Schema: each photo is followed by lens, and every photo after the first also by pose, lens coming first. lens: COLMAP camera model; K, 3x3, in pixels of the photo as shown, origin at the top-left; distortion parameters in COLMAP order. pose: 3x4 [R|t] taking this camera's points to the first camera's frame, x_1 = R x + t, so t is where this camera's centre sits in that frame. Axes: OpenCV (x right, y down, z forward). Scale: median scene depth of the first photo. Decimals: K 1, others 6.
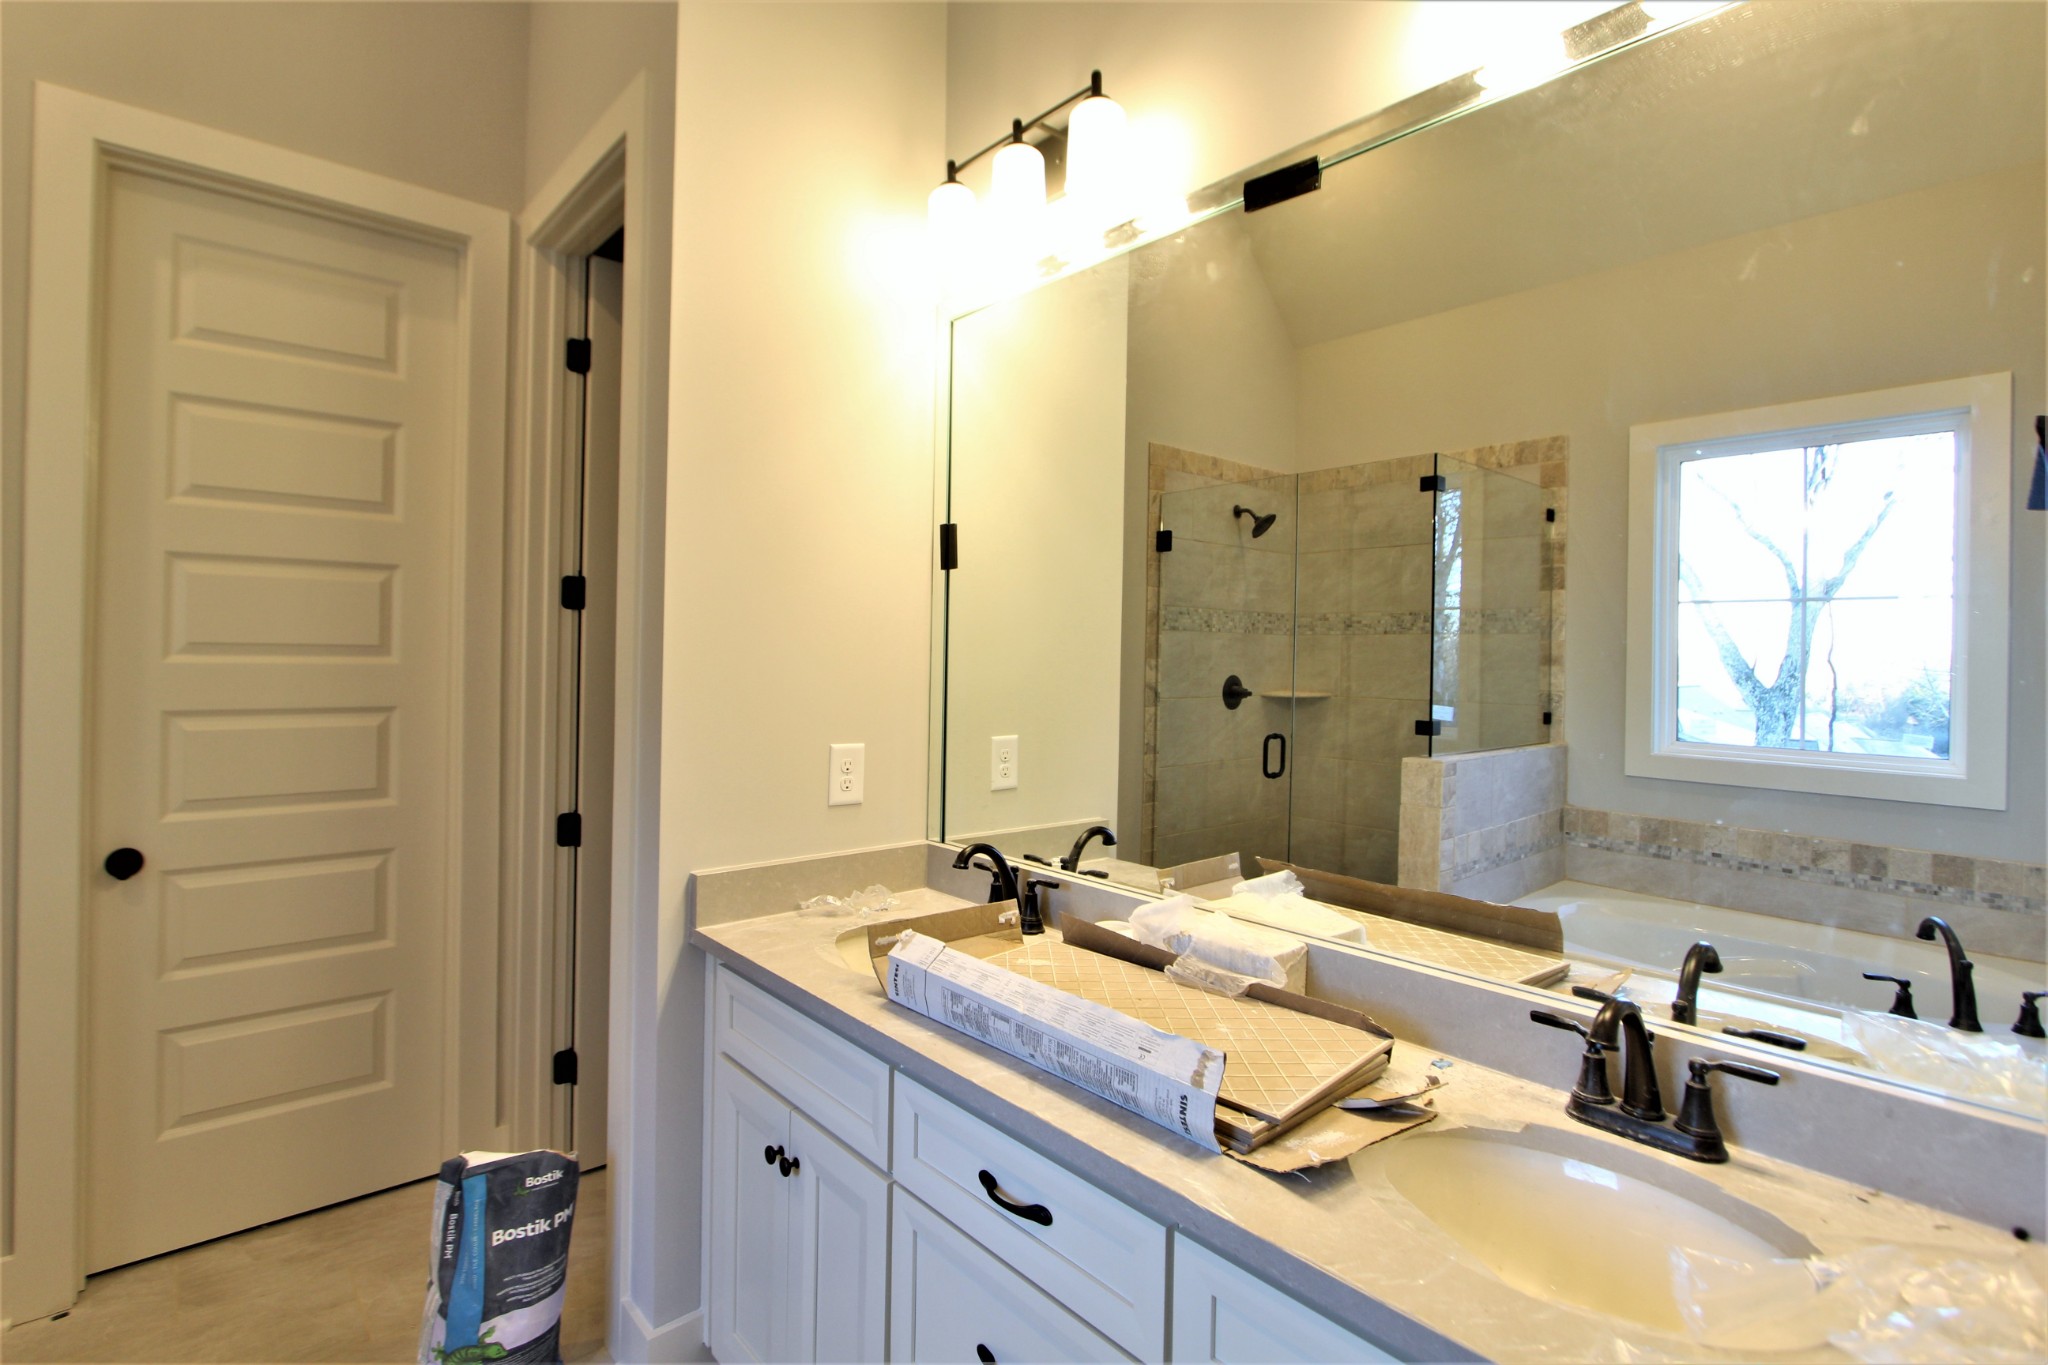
lens RADIAL K [[992.0, 0, 1020.0], [0, 992.0, 636.7], [0, 0, 1]] dist [-0.010277, 0.000467]
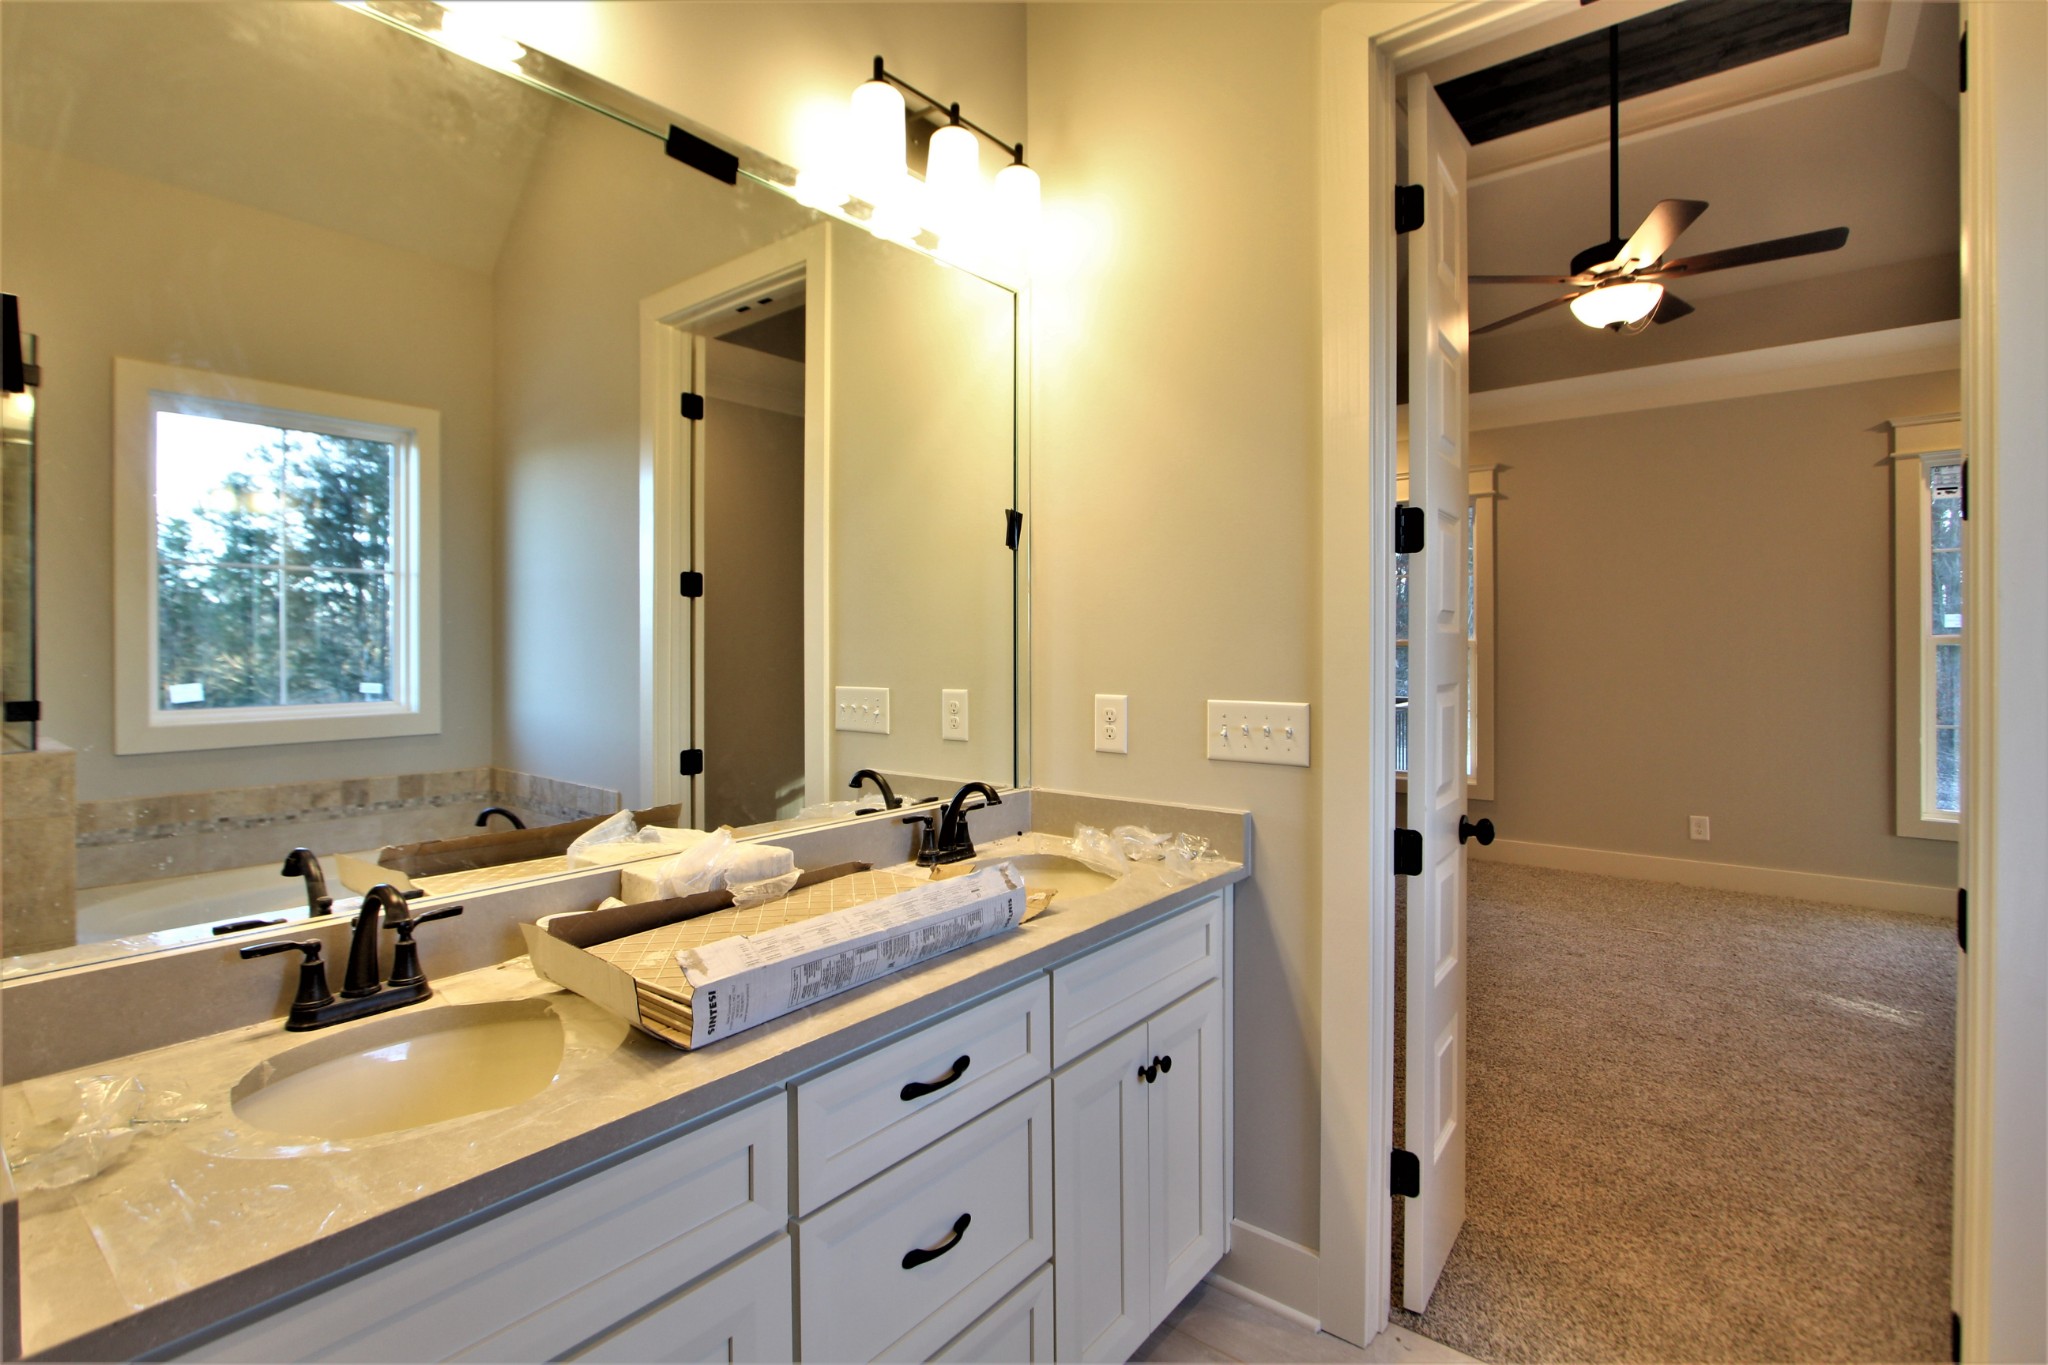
lens RADIAL K [[966.4, 0, 996.7], [0, 966.4, 649.7], [0, 0, 1]] dist [-0.015657, 0.003374]
pose [[-0.167563, -0.017914, 0.985699, -0.708083], [-0.010360, 0.999812, 0.016410, 0.048637], [-0.985807, -0.007462, -0.167717, 0.743180]]
